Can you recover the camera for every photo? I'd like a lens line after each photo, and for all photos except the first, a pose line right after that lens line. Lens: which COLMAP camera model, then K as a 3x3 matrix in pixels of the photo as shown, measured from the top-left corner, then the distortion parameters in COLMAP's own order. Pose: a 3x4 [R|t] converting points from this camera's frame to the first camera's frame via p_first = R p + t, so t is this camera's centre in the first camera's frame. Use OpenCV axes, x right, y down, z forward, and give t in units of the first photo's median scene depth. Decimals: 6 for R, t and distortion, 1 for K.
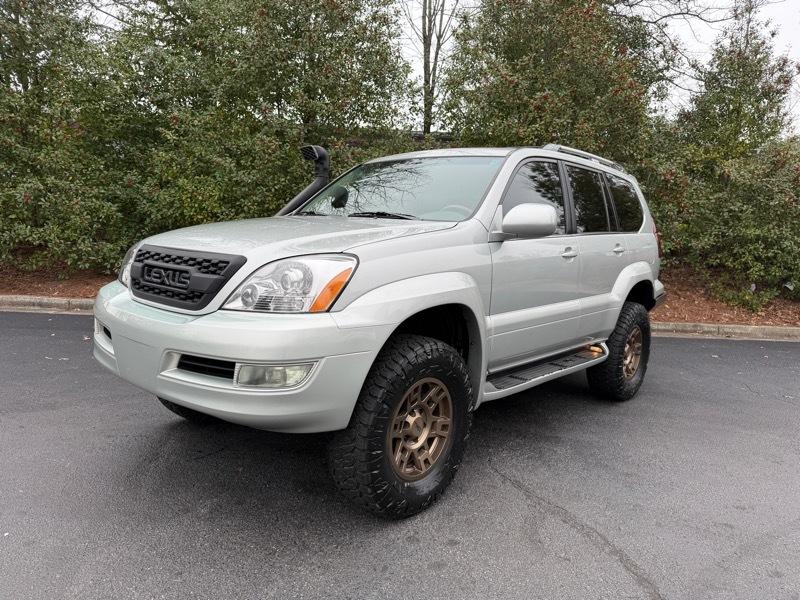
lens RADIAL K [[562.0, 0, 400.0], [0, 562.0, 300.0], [0, 0, 1]] dist [0.043638, -0.057750]
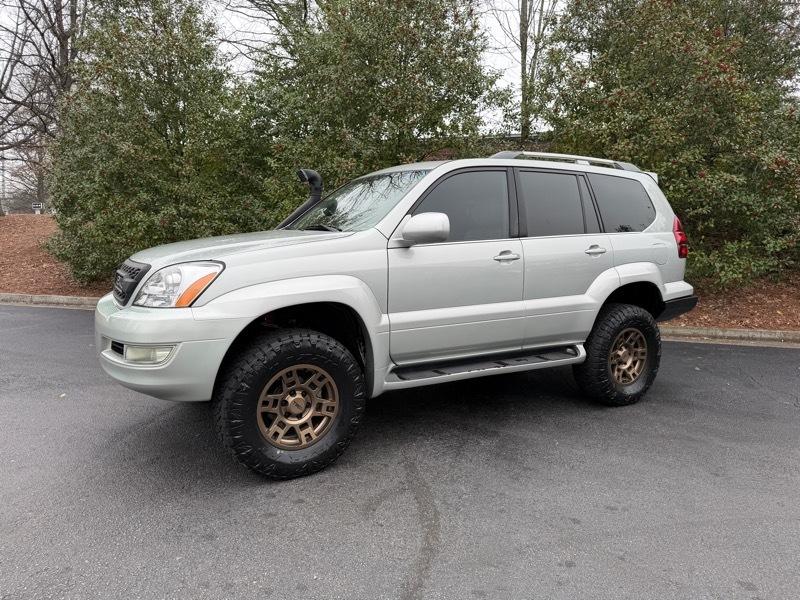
lens RADIAL K [[560.6, 0, 401.8], [0, 560.6, 298.7], [0, 0, 1]] dist [0.044659, -0.059462]
pose [[0.953230, -0.002715, -0.302233, 0.388378], [-0.001993, 0.999881, -0.015268, 0.011116], [0.302238, 0.015157, 0.953112, -0.042511]]
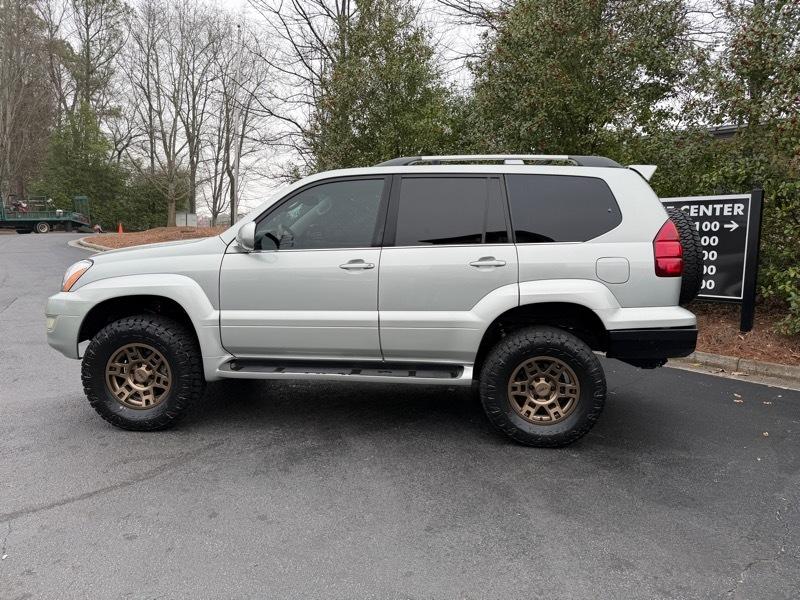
lens RADIAL K [[562.0, 0, 400.0], [0, 562.0, 300.0], [0, 0, 1]] dist [0.043638, -0.057750]
pose [[0.609817, 0.057305, -0.790468, 1.067110], [-0.081789, 0.996608, 0.009152, -0.031227], [0.788311, 0.059070, 0.612435, 0.391945]]
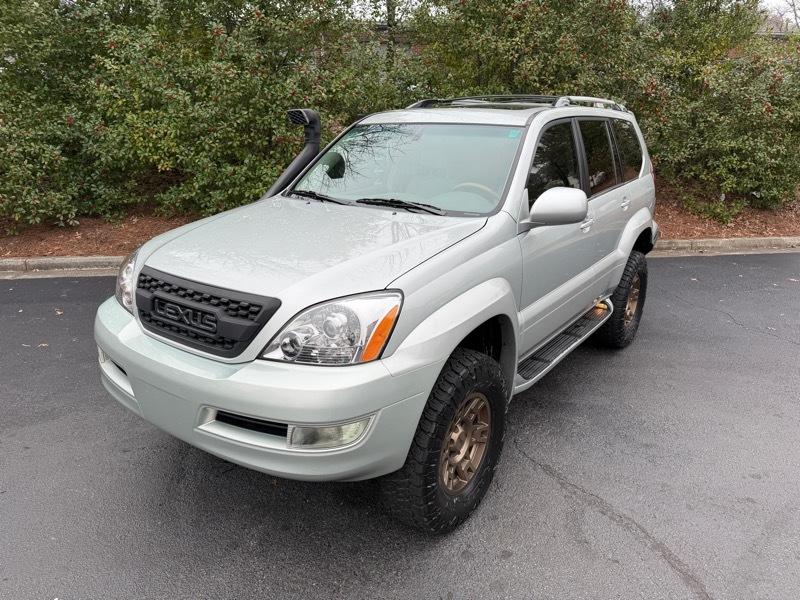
lens RADIAL K [[563.9, 0, 405.2], [0, 563.9, 303.7], [0, 0, 1]] dist [0.026287, -0.034179]
pose [[0.994703, -0.067294, 0.077697, -0.082024], [0.051777, 0.981031, 0.186809, -0.130361], [-0.088794, -0.181797, 0.979319, 0.052895]]
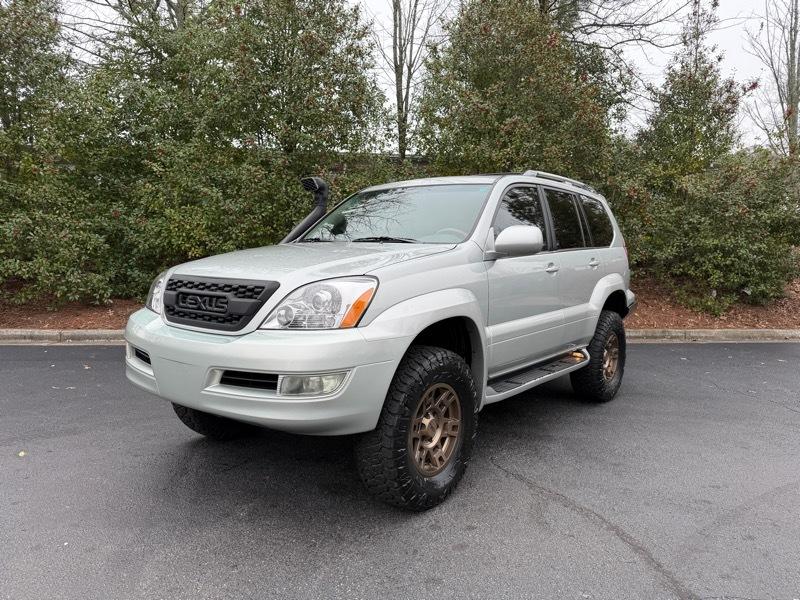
lens RADIAL K [[558.8, 0, 401.2], [0, 558.8, 303.0], [0, 0, 1]] dist [0.077137, -0.114707]
pose [[0.997857, -0.038947, 0.052585, -0.051174], [0.040487, 0.998772, -0.028538, 0.004312], [-0.051409, 0.030606, 0.998209, -0.077177]]
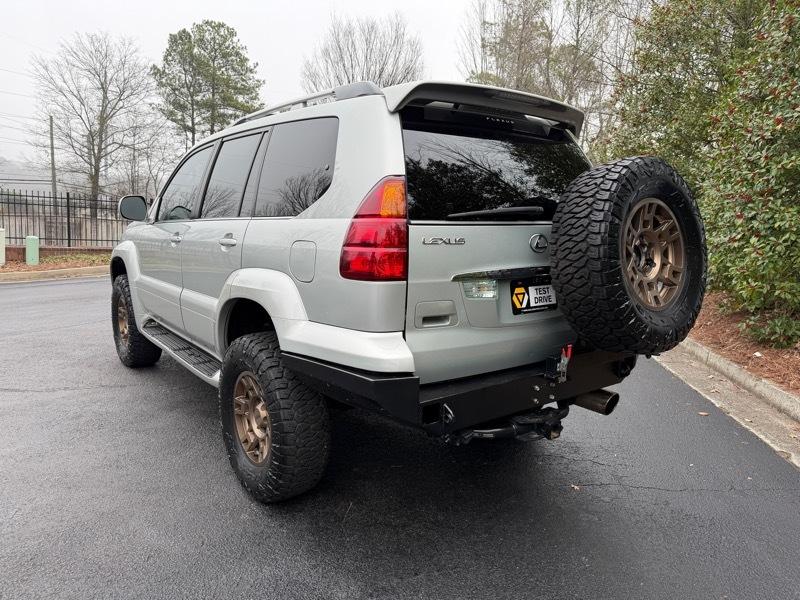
lens RADIAL K [[558.8, 0, 401.2], [0, 558.8, 303.0], [0, 0, 1]] dist [0.077137, -0.114707]
pose [[-0.194828, 0.104888, -0.975213, 1.106727], [-0.151150, 0.979178, 0.135511, -0.151486], [0.969121, 0.173804, -0.174918, 1.440372]]
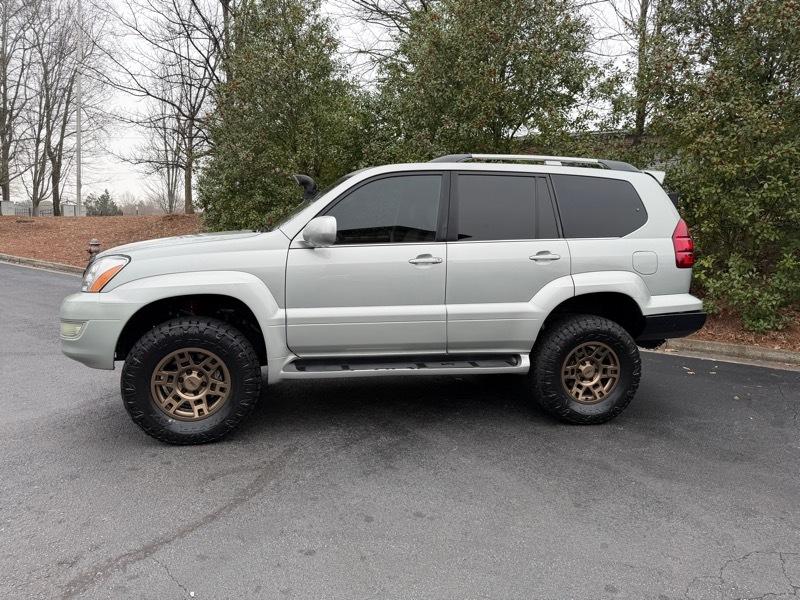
lens RADIAL K [[562.0, 0, 400.0], [0, 562.0, 300.0], [0, 0, 1]] dist [0.043638, -0.057750]
pose [[0.804443, 0.047503, -0.592127, 0.803925], [-0.058843, 0.998267, 0.000142, -0.004521], [0.591108, 0.034728, 0.805844, 0.119752]]
